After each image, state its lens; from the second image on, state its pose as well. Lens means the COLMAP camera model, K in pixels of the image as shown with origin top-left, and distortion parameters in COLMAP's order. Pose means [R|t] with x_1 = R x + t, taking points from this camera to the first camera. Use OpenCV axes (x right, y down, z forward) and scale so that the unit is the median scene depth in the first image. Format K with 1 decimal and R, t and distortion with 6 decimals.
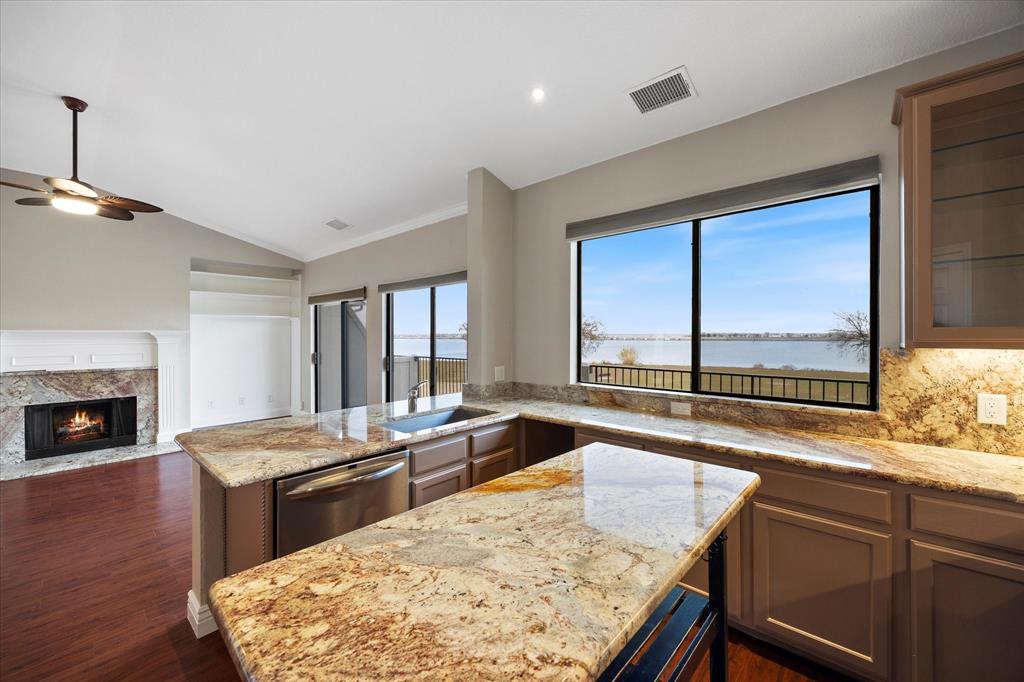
lens RADIAL K [[401.1, 0, 526.6], [0, 401.1, 333.9], [0, 0, 1]] dist [0.001390, -0.000084]
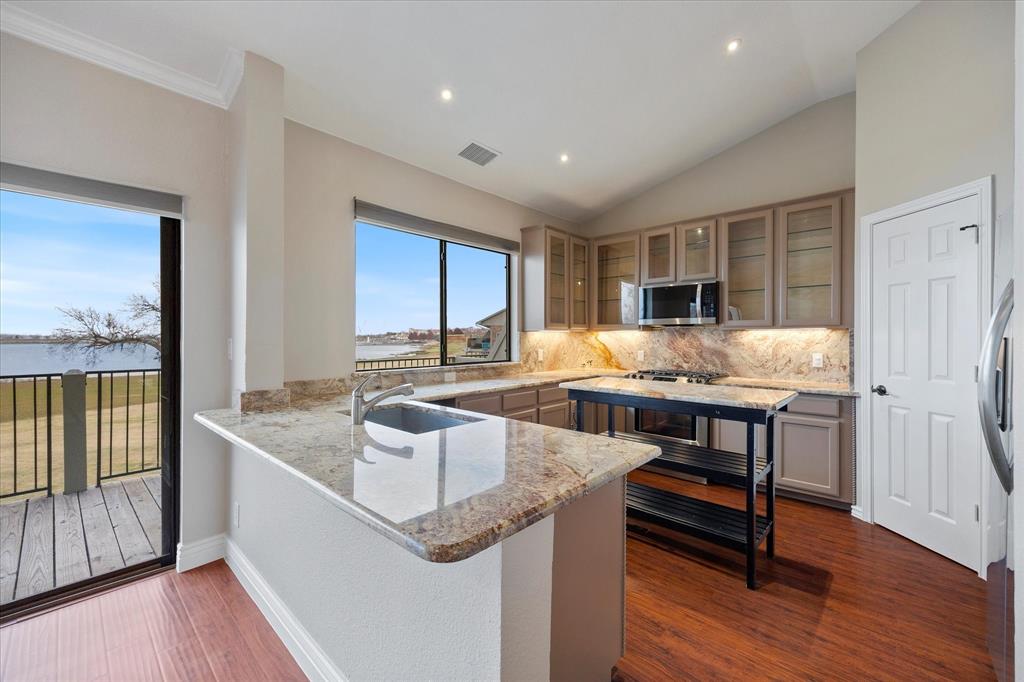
lens RADIAL K [[401.1, 0, 512.7], [0, 401.1, 338.1], [0, 0, 1]] dist [0.001390, -0.000084]
pose [[0.034205, -0.001365, 0.999414, -1.009915], [-0.005390, 0.999984, 0.001550, 0.051678], [-0.999400, -0.005440, 0.034197, 0.756023]]
